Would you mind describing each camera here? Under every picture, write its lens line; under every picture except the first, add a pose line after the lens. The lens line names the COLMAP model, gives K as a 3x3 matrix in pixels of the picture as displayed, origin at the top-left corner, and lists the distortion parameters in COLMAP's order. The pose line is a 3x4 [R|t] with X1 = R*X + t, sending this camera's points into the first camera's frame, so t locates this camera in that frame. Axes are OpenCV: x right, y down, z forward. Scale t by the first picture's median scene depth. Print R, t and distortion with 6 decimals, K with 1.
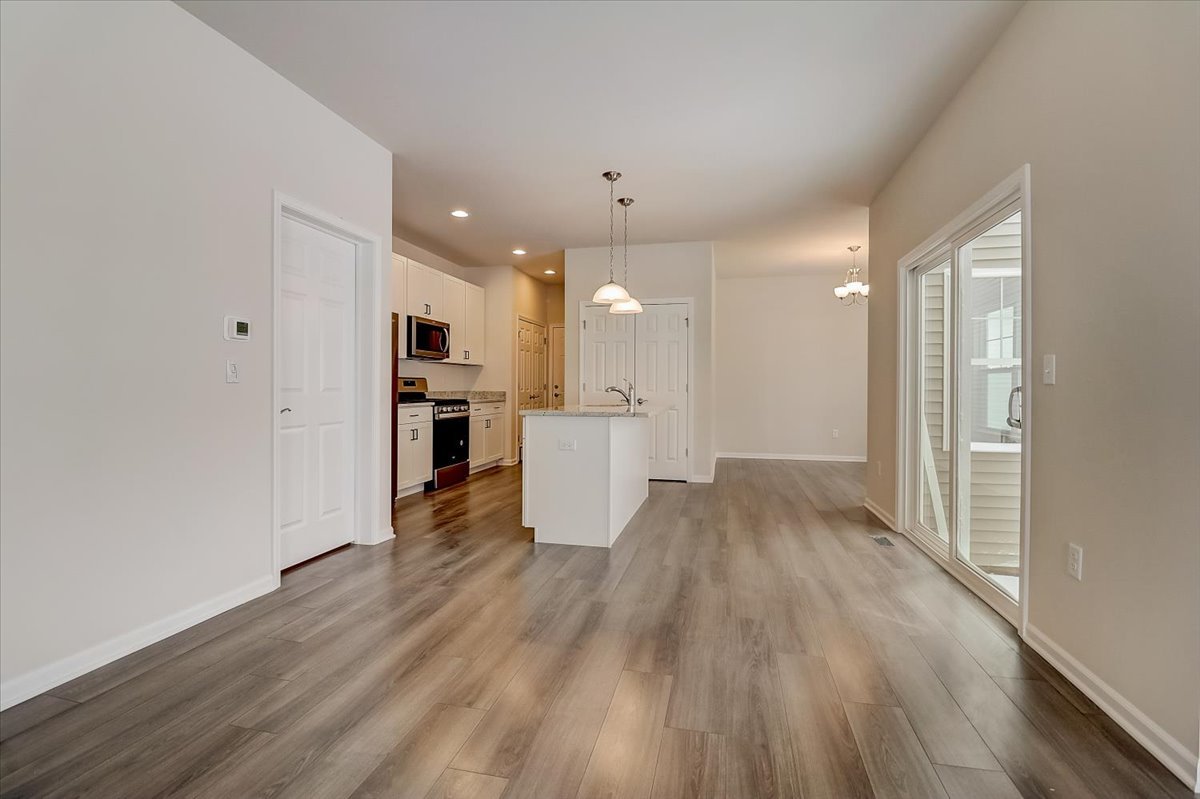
lens RADIAL K [[554.1, 0, 592.9], [0, 554.1, 395.2], [0, 0, 1]] dist [-0.012439, -0.004540]
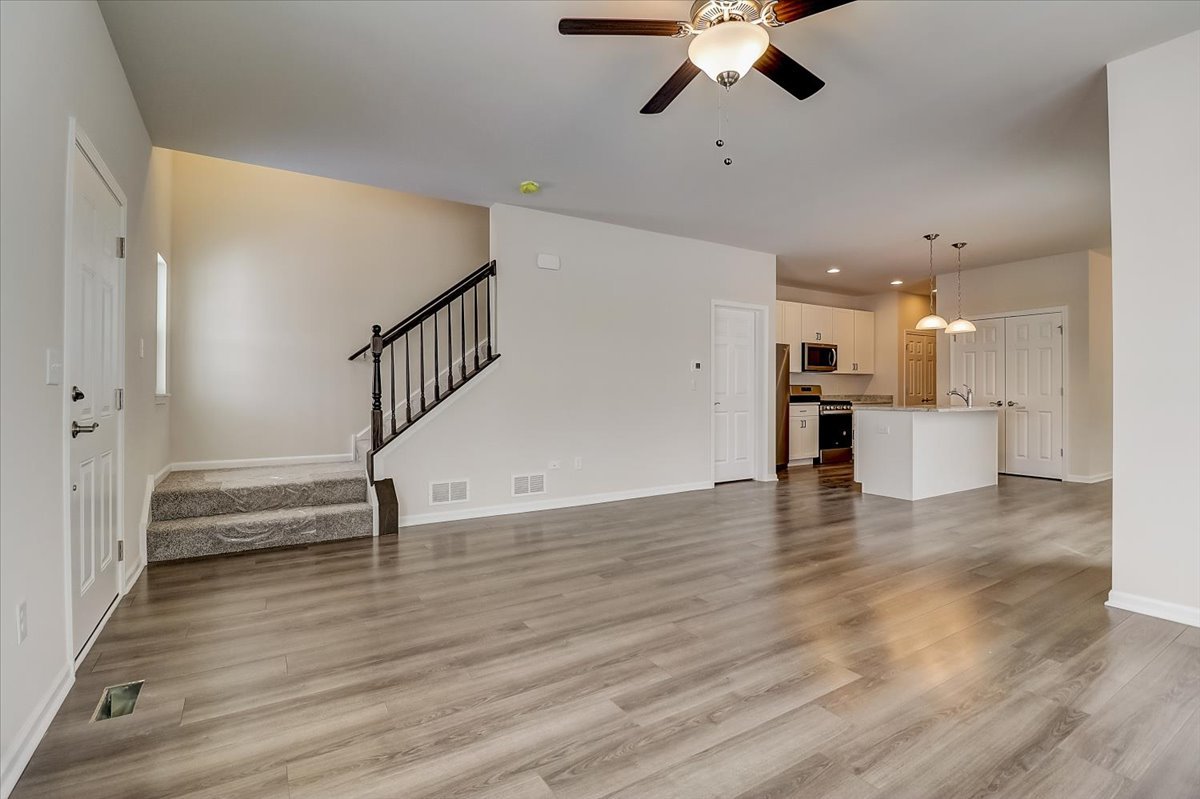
lens RADIAL K [[554.1, 0, 593.7], [0, 554.1, 391.4], [0, 0, 1]] dist [-0.012439, -0.004540]
pose [[0.712576, -0.004386, -0.701581, 0.341664], [-0.007185, 0.999882, -0.013548, 0.008779], [0.701558, 0.014695, 0.712461, -0.480537]]
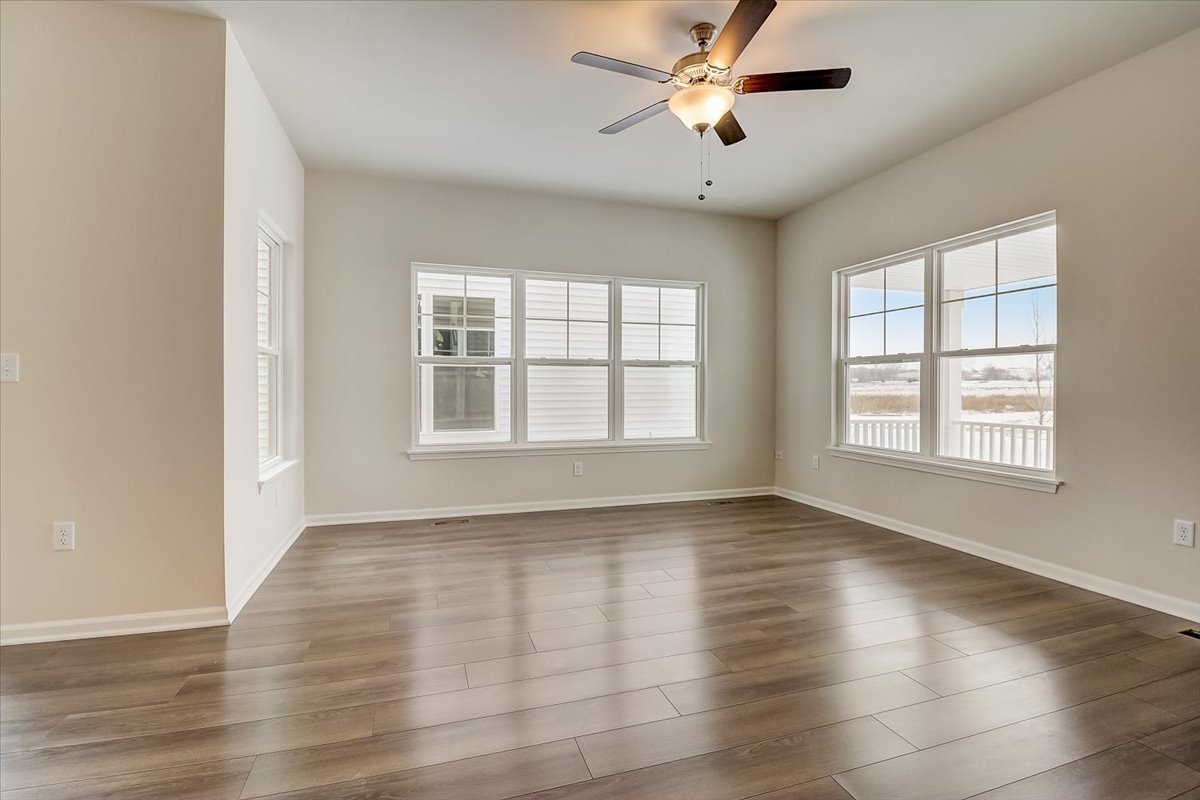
lens RADIAL K [[554.1, 0, 596.6], [0, 554.1, 391.9], [0, 0, 1]] dist [-0.012439, -0.004540]
pose [[-0.525559, -0.008954, 0.850710, -0.209829], [0.008399, 0.999841, 0.015712, -0.002302], [-0.850716, 0.015402, -0.525400, 0.176161]]
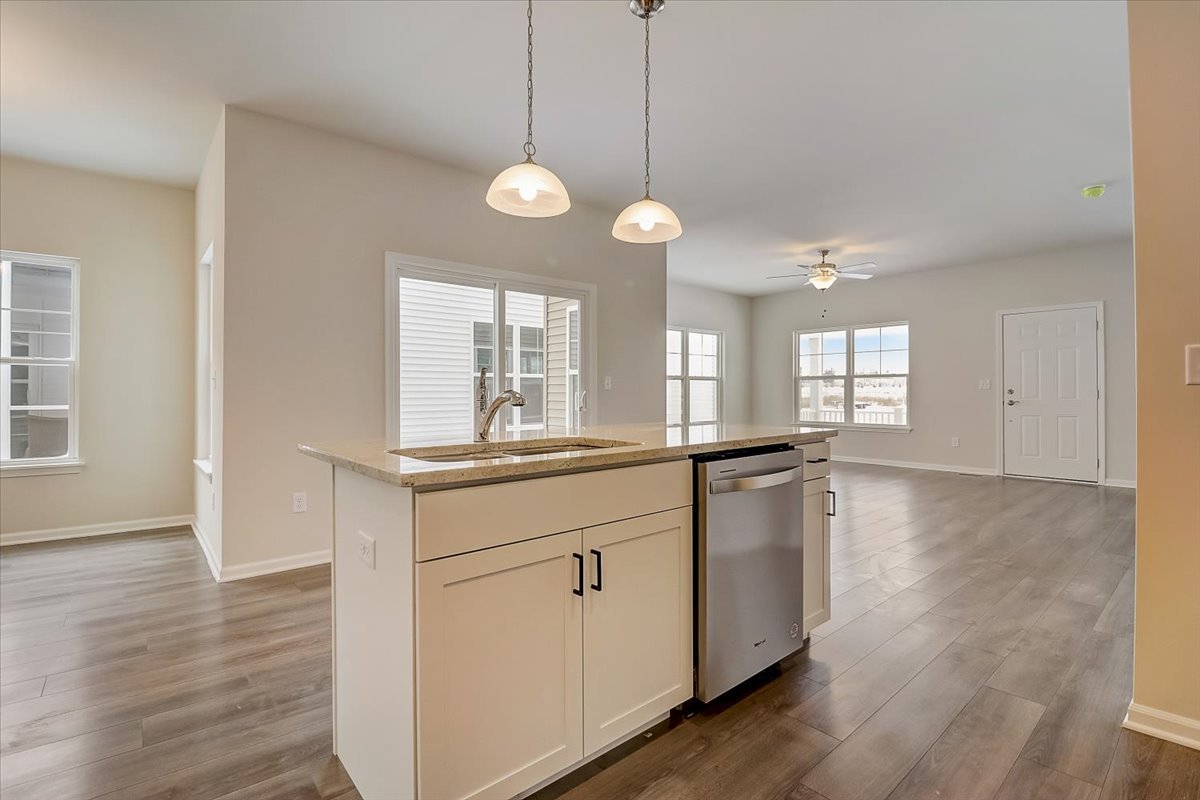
lens RADIAL K [[554.1, 0, 594.4], [0, 554.1, 390.4], [0, 0, 1]] dist [-0.012439, -0.004540]
pose [[-0.812009, 0.003484, 0.583634, -0.167281], [0.008034, 0.999954, 0.005208, -0.007853], [-0.583589, 0.008918, -0.812000, 0.821191]]
